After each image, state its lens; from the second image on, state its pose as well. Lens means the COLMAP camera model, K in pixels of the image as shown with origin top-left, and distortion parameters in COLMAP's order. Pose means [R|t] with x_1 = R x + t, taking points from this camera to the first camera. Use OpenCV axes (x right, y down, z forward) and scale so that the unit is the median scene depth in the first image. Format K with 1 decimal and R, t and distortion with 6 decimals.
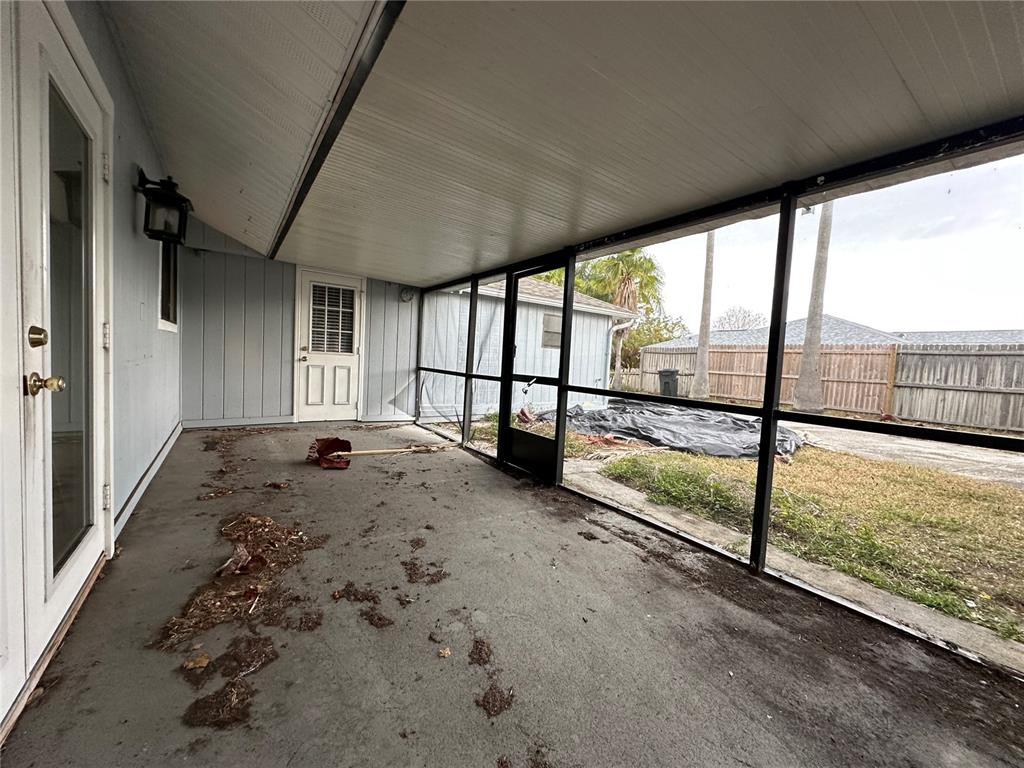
lens RADIAL K [[409.9, 0, 514.5], [0, 409.9, 384.9], [0, 0, 1]] dist [0.002910, 0.000369]
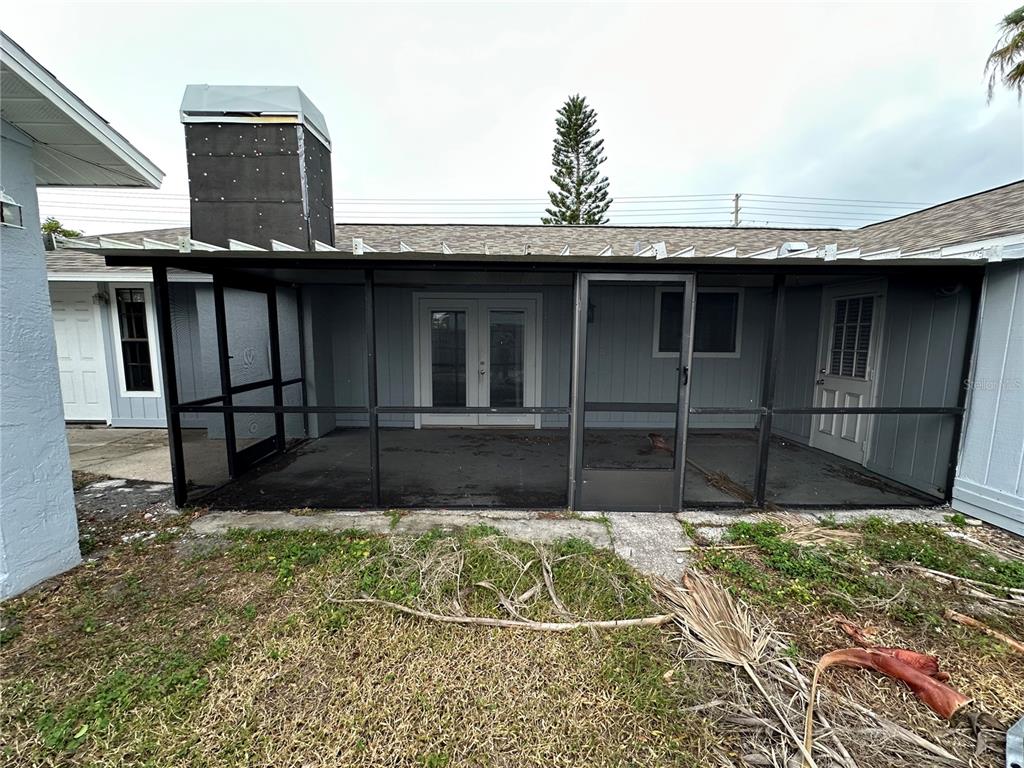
lens RADIAL K [[409.9, 0, 515.8], [0, 409.9, 383.2], [0, 0, 1]] dist [0.002910, 0.000369]
pose [[-0.555967, 0.035848, -0.830431, 1.350585], [-0.087979, 0.990919, 0.101678, -0.195131], [0.826535, 0.129590, -0.547764, 1.914639]]
